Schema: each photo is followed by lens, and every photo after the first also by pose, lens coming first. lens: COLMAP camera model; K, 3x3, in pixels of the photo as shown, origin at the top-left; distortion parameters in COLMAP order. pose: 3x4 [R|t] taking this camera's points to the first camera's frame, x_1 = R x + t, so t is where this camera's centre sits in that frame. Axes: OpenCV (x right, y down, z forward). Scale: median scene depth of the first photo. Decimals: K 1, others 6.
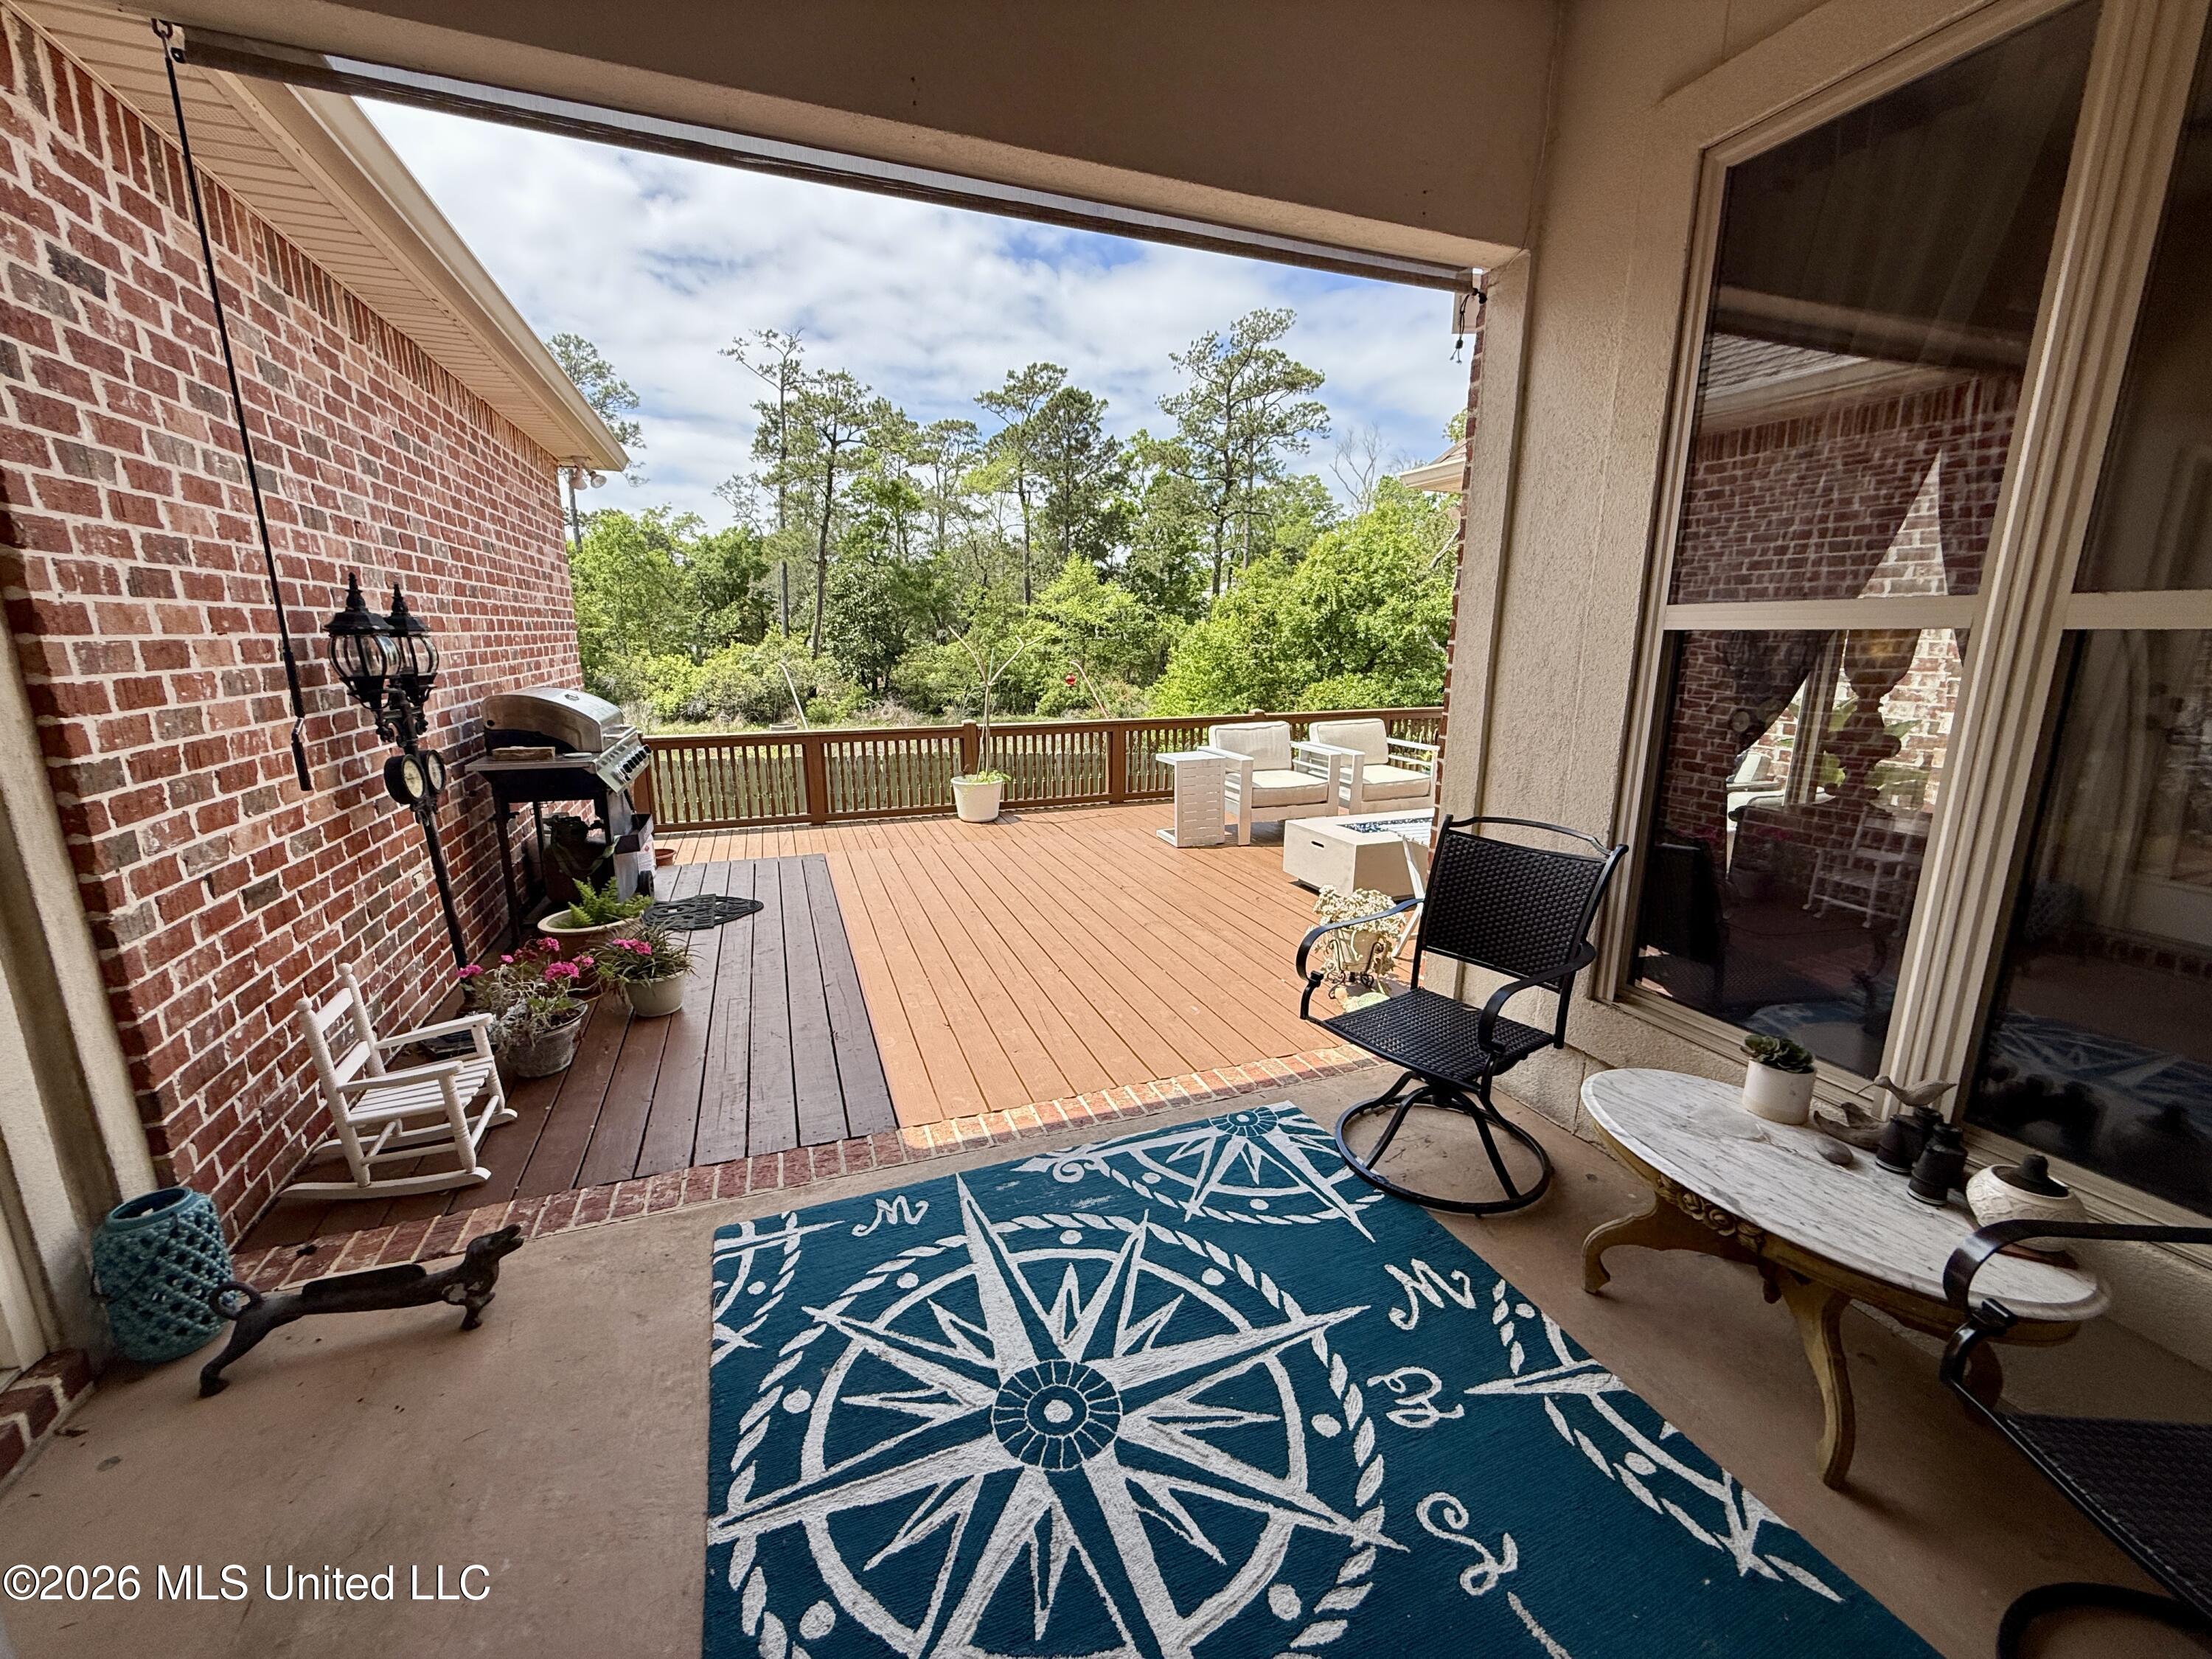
lens RADIAL K [[879.7, 0, 1103.2], [0, 879.7, 832.3], [0, 0, 1]] dist [-0.000807, 0.000146]
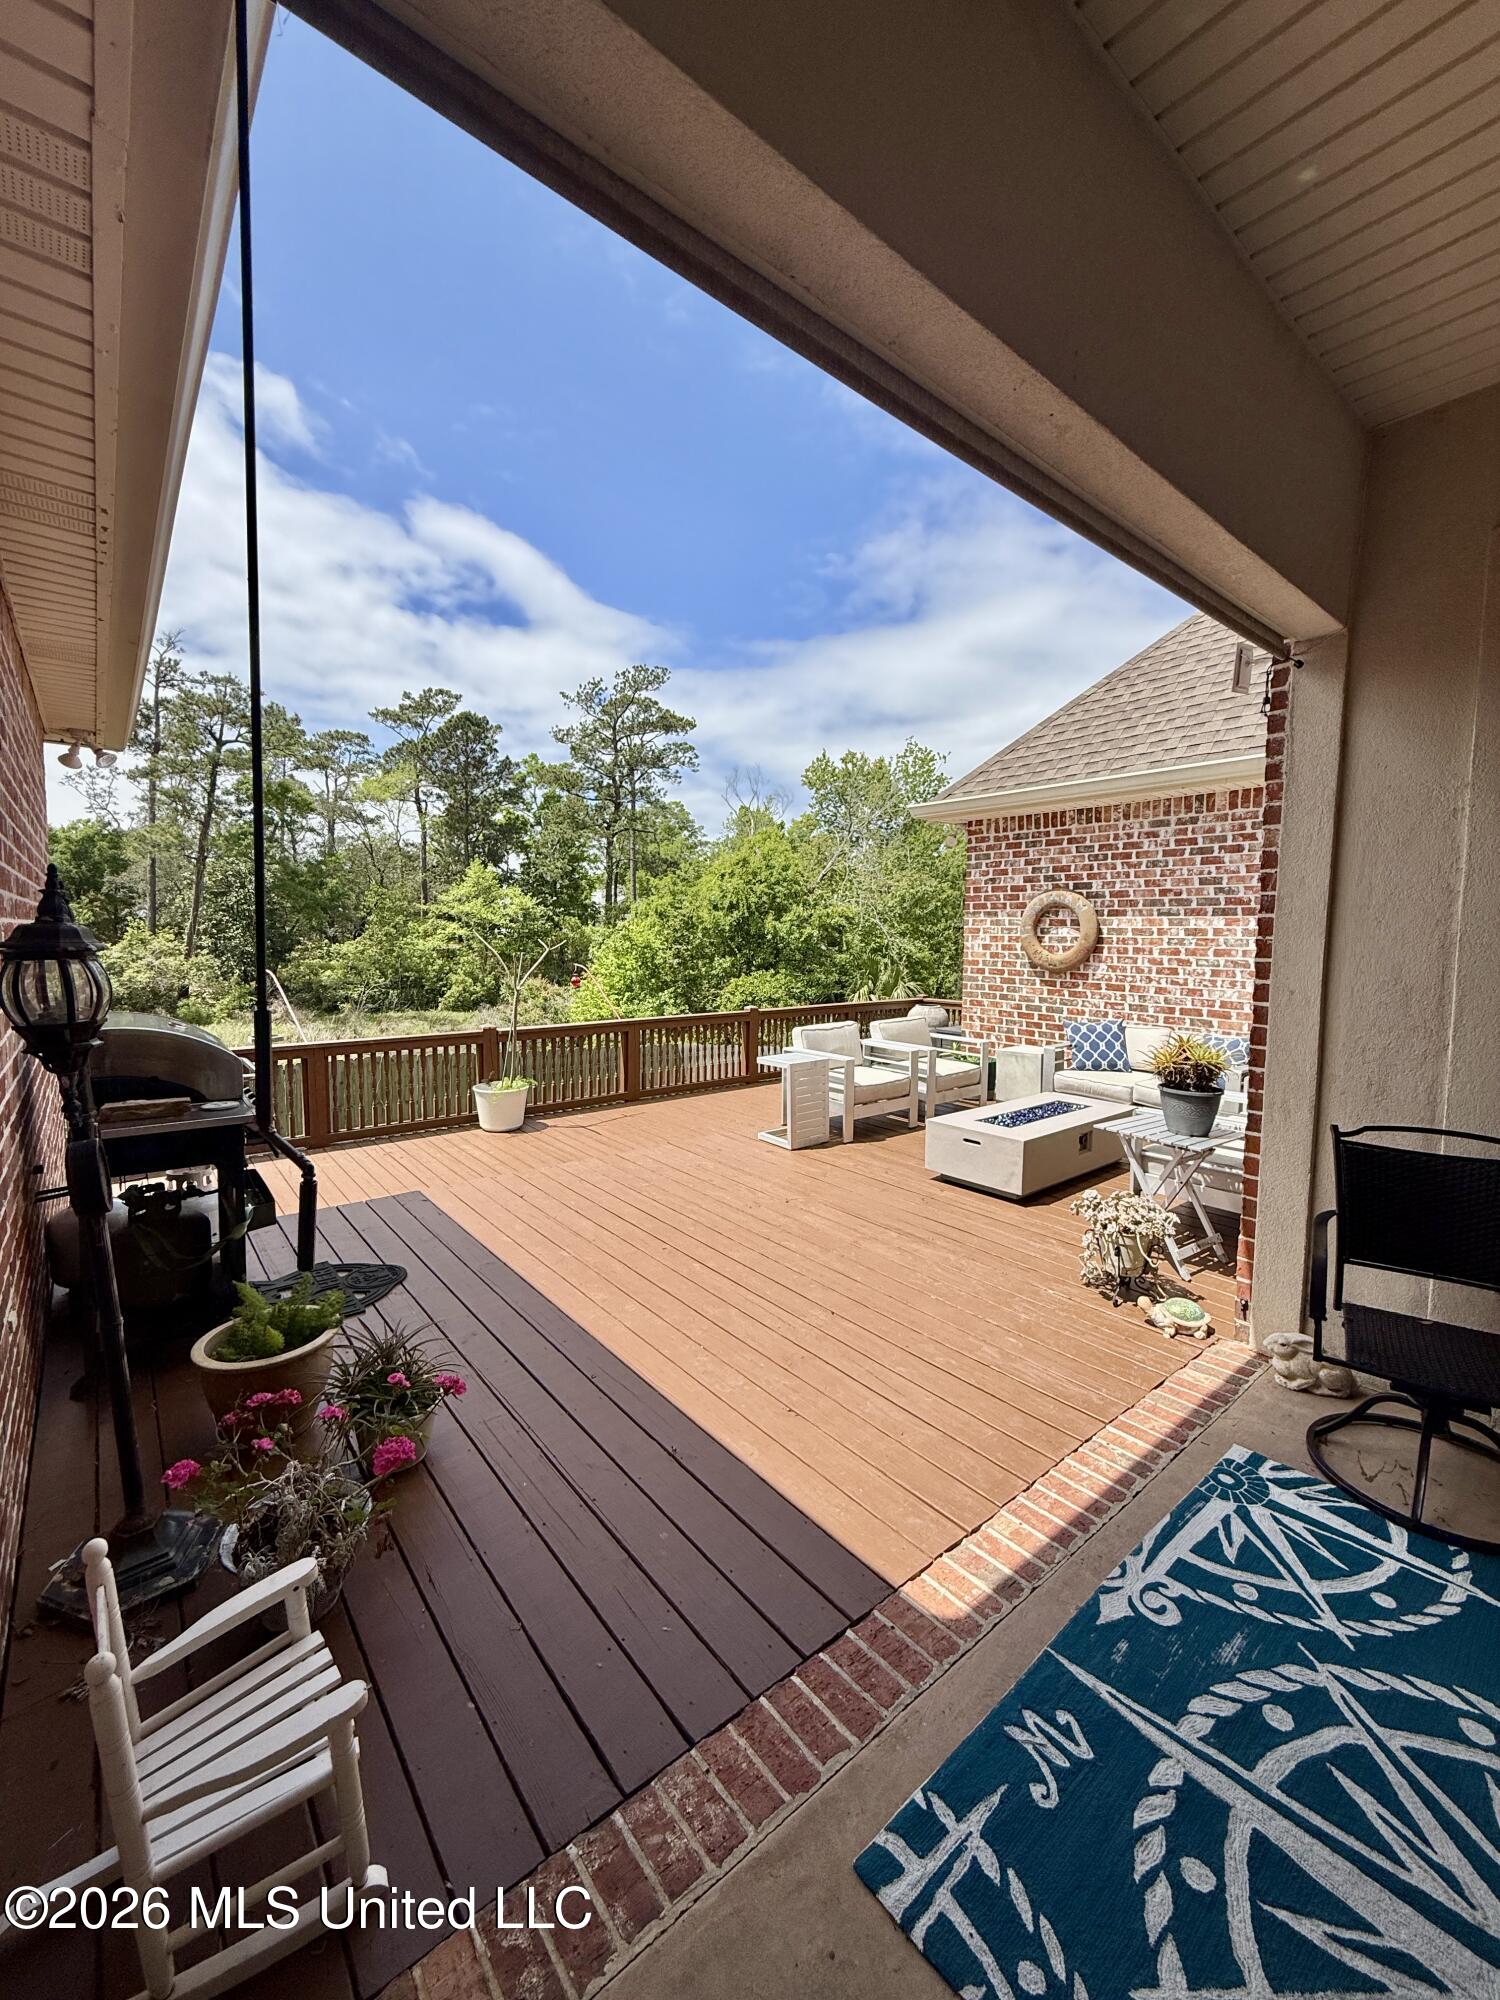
lens RADIAL K [[795.4, 0, 750.6], [0, 795.4, 997.2], [0, 0, 1]] dist [-0.000807, 0.000146]
pose [[0.948169, -0.019082, 0.317192, -0.460890], [0.063564, 0.989411, -0.130485, -0.075287], [-0.311343, 0.143884, 0.939342, 0.256067]]
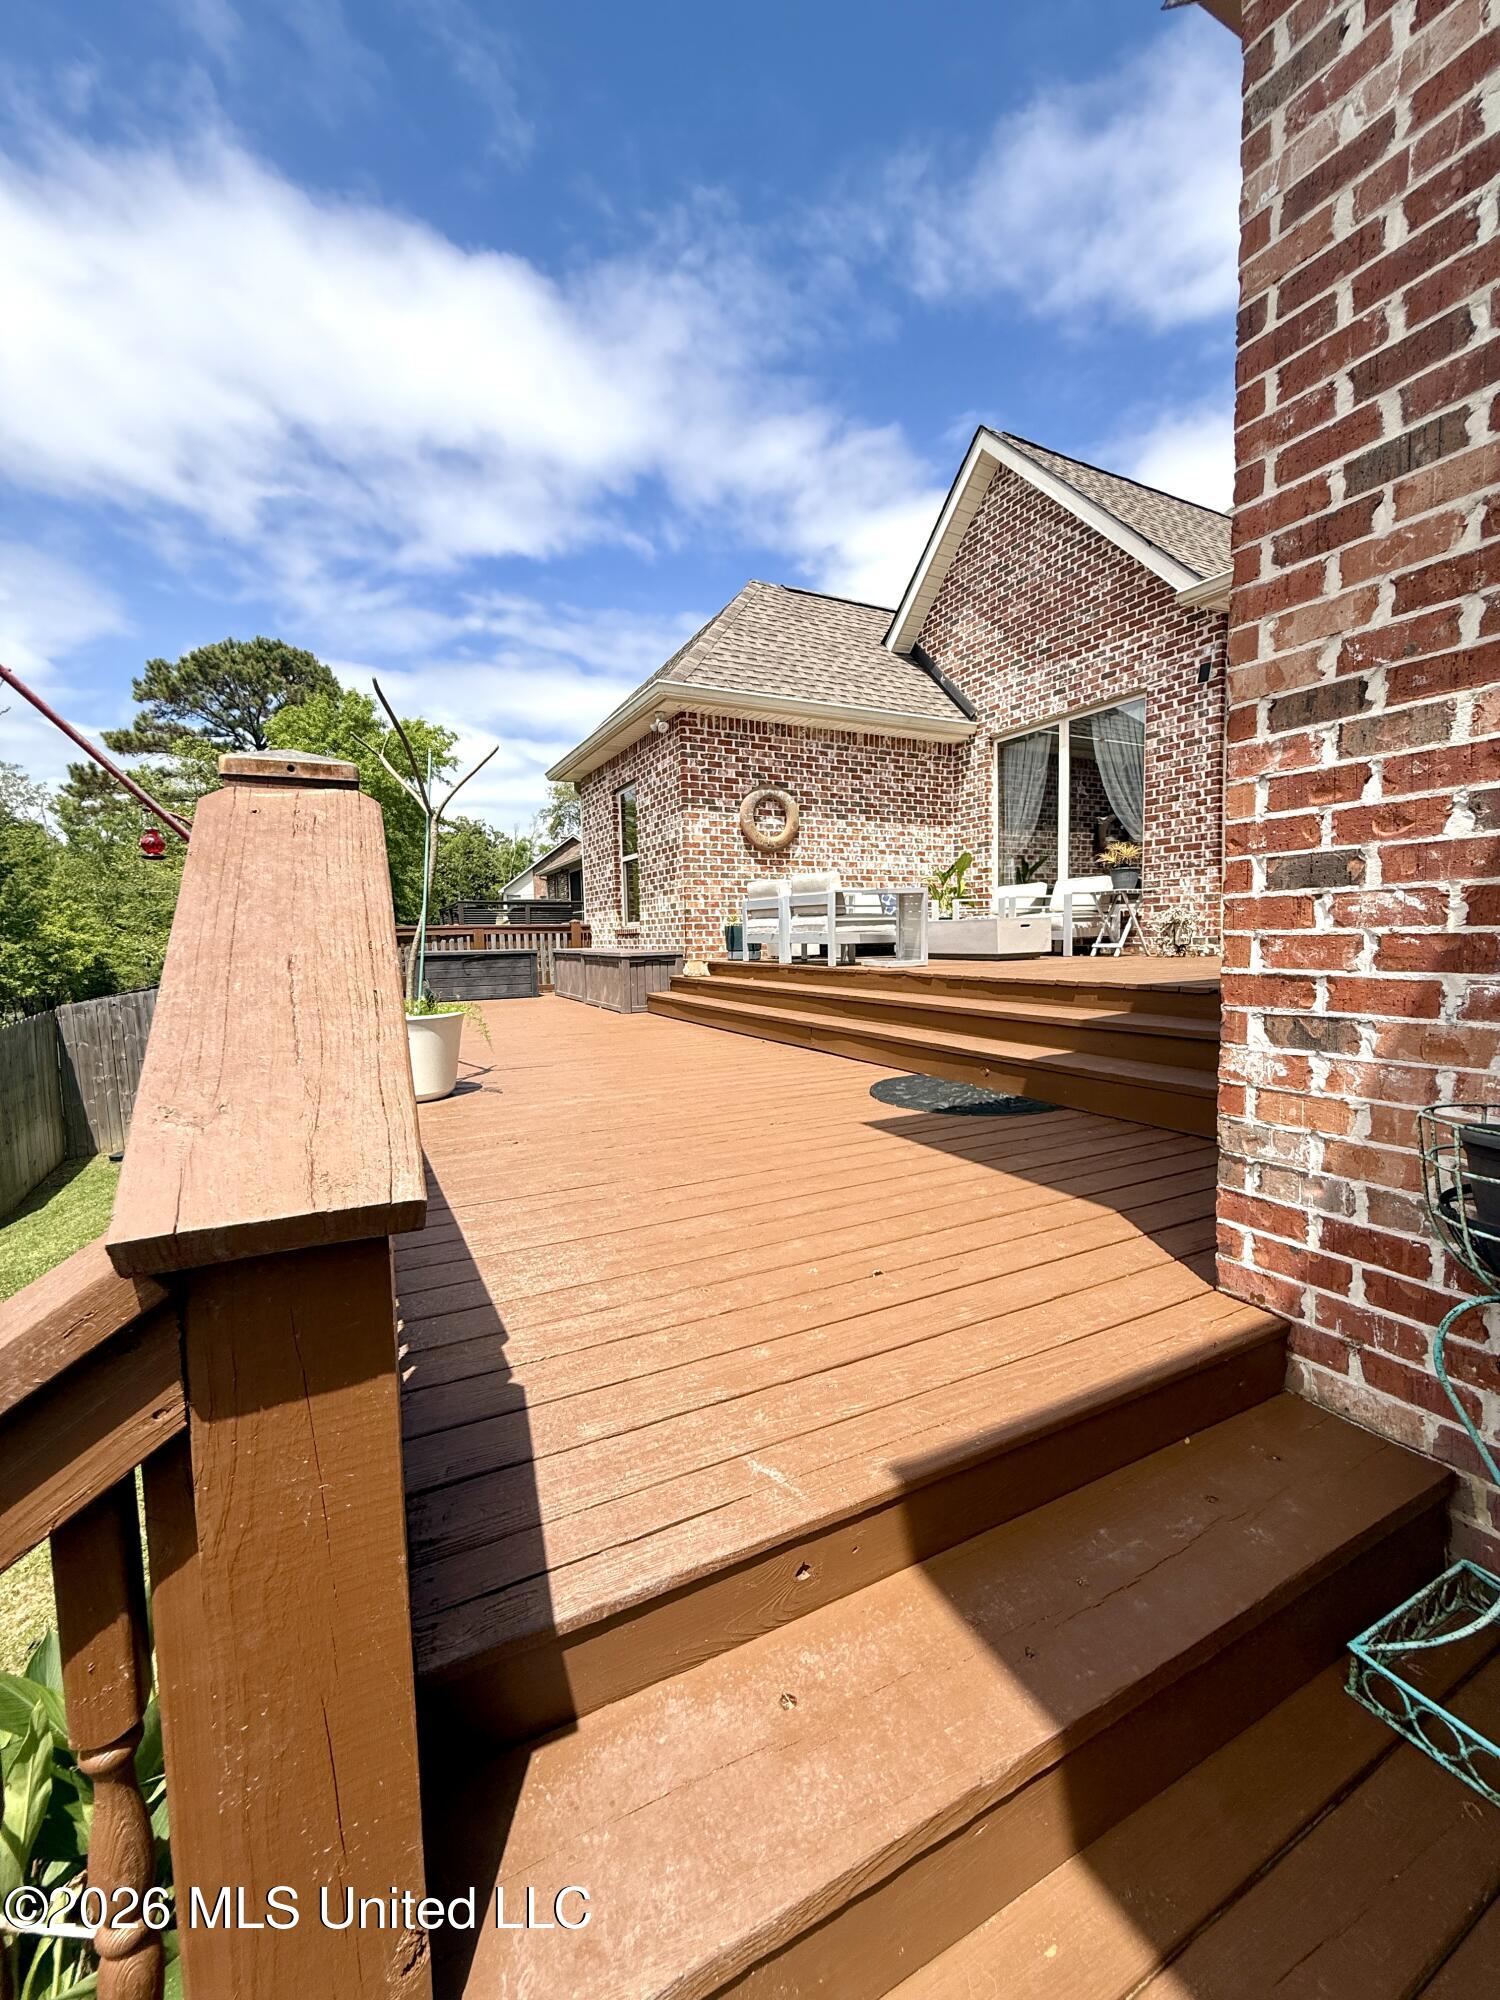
lens RADIAL K [[795.4, 0, 751.2], [0, 795.4, 996.7], [0, 0, 1]] dist [-0.000807, 0.000146]
pose [[-0.115866, -0.080437, 0.990003, -1.712520], [0.240995, 0.964656, 0.106583, -0.204658], [-0.963585, 0.250935, -0.092386, 2.496850]]
